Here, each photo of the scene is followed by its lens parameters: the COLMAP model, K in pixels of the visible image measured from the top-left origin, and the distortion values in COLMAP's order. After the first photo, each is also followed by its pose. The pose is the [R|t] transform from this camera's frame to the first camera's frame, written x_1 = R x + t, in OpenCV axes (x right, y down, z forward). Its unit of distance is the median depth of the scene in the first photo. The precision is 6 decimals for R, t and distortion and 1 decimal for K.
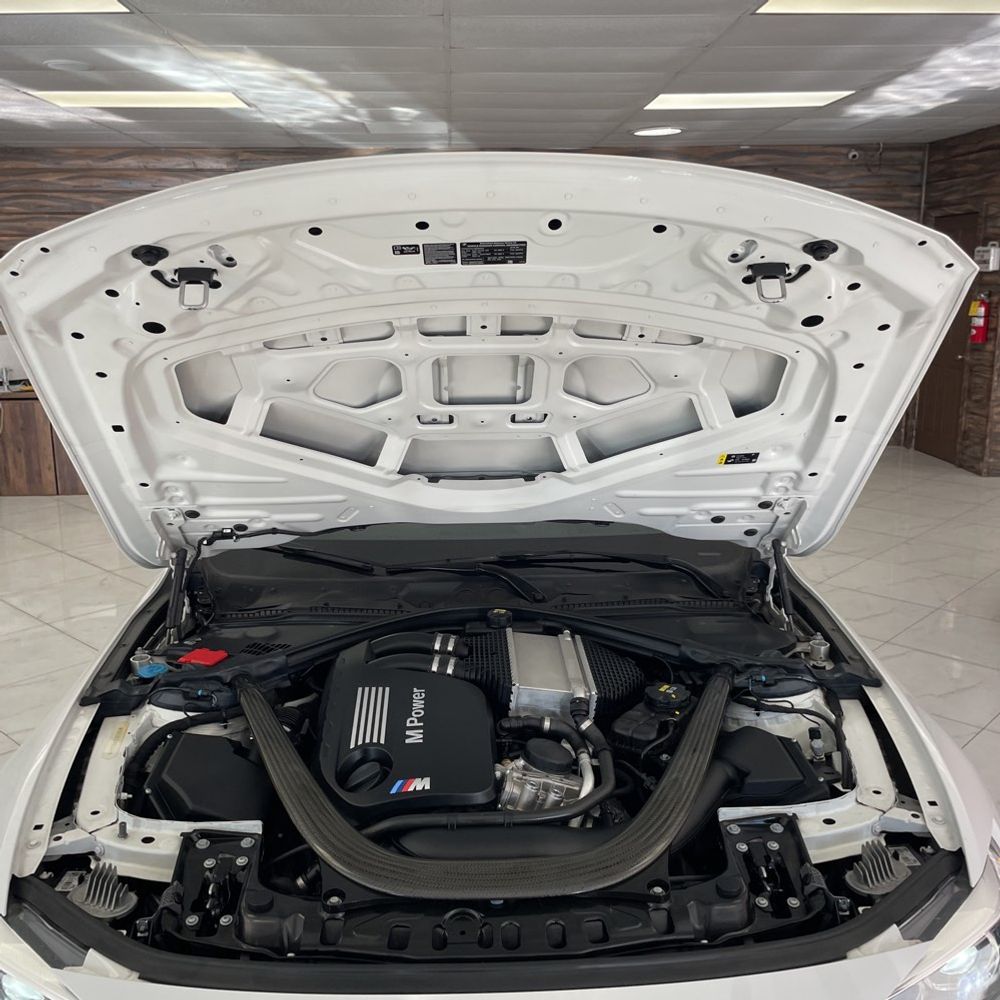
lens RADIAL K [[1031.4, 0, 489.0], [0, 1031.4, 497.7], [0, 0, 1]] dist [0.031409, 0.000000]
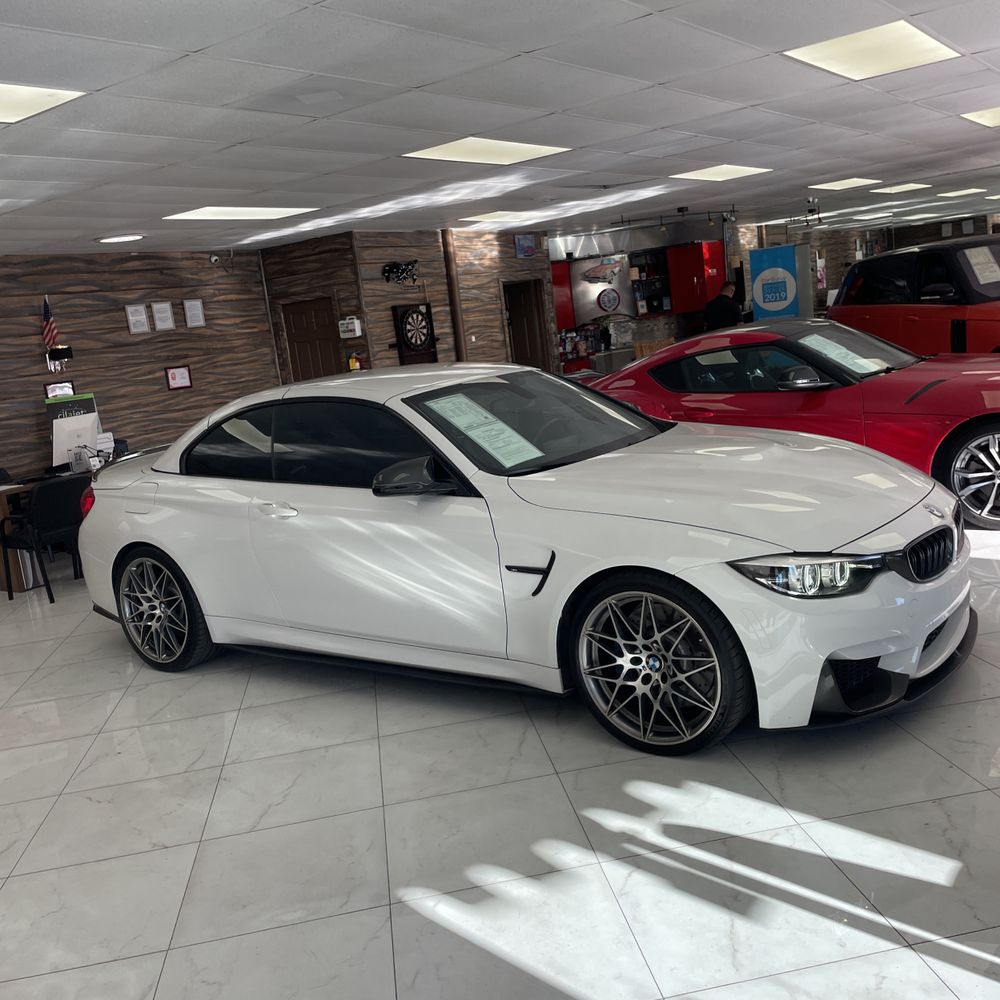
lens RADIAL K [[1031.4, 0, 499.2], [0, 1031.4, 504.5], [0, 0, 1]] dist [0.031409, 0.000000]
pose [[0.625715, -0.201407, 0.753602, -0.435706], [0.277076, 0.960479, 0.026641, 0.012484], [-0.729184, 0.192135, 0.656791, -0.003185]]
